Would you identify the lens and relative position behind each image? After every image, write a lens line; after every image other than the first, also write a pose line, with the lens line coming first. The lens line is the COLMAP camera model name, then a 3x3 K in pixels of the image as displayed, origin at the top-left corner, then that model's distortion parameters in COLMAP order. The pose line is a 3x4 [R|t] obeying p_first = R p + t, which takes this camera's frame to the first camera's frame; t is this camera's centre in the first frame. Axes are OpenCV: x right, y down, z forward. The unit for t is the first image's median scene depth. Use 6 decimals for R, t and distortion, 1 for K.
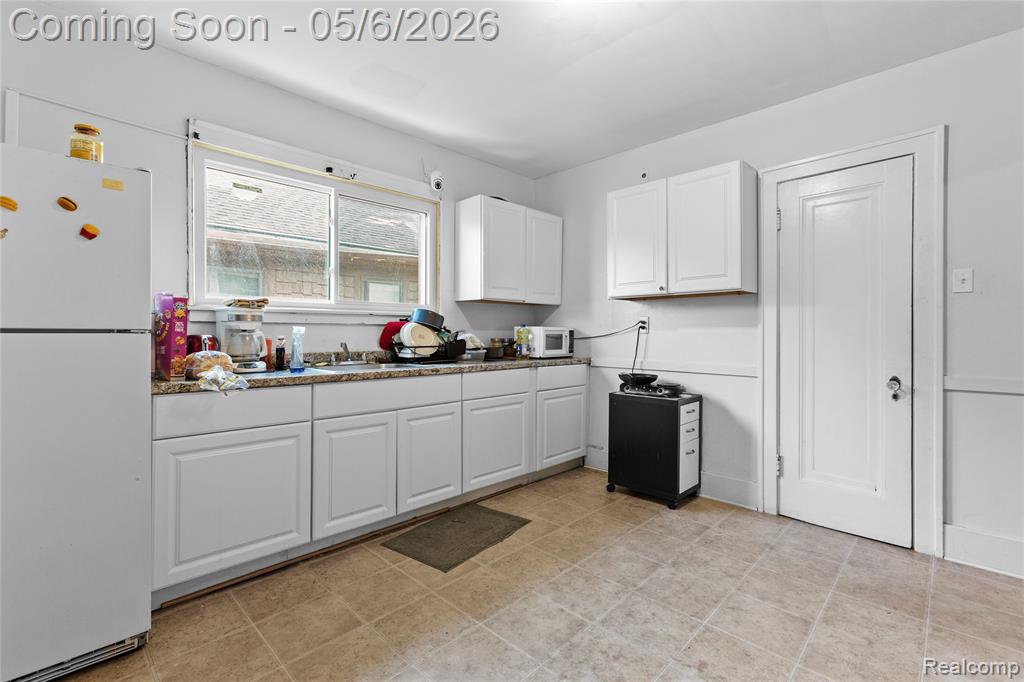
lens RADIAL K [[458.5, 0, 508.0], [0, 458.5, 335.9], [0, 0, 1]] dist [-0.004827, 0.000991]
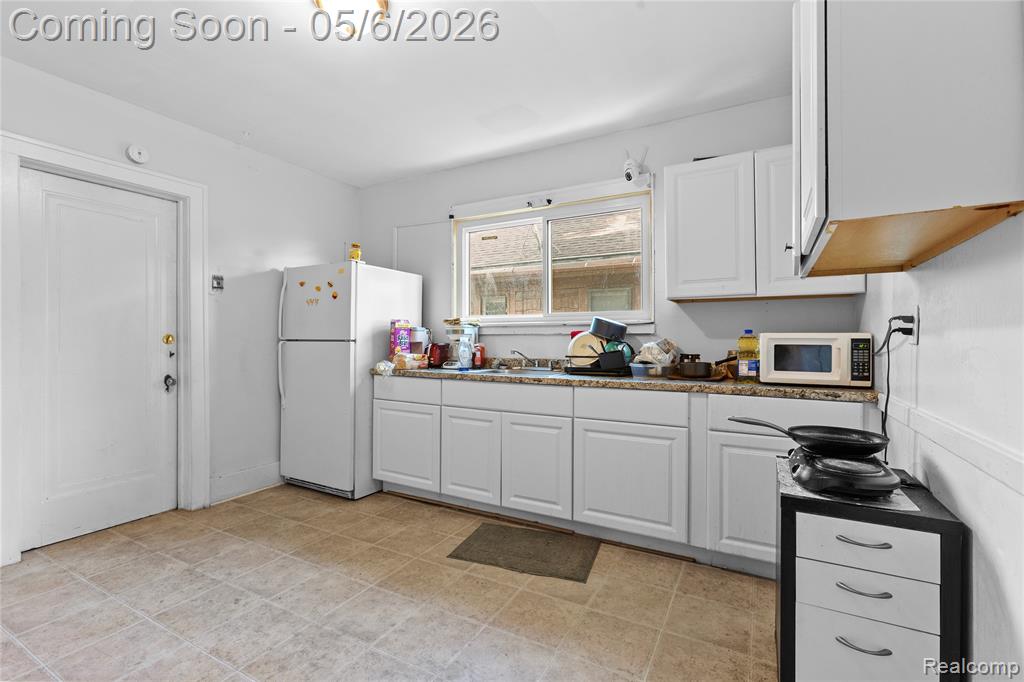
lens RADIAL K [[458.5, 0, 507.6], [0, 458.5, 340.1], [0, 0, 1]] dist [-0.004827, 0.000991]
pose [[0.265042, -0.001457, -0.964236, 0.794594], [-0.006418, 0.999974, -0.003275, -0.007510], [0.964215, 0.007056, 0.265026, 0.682632]]
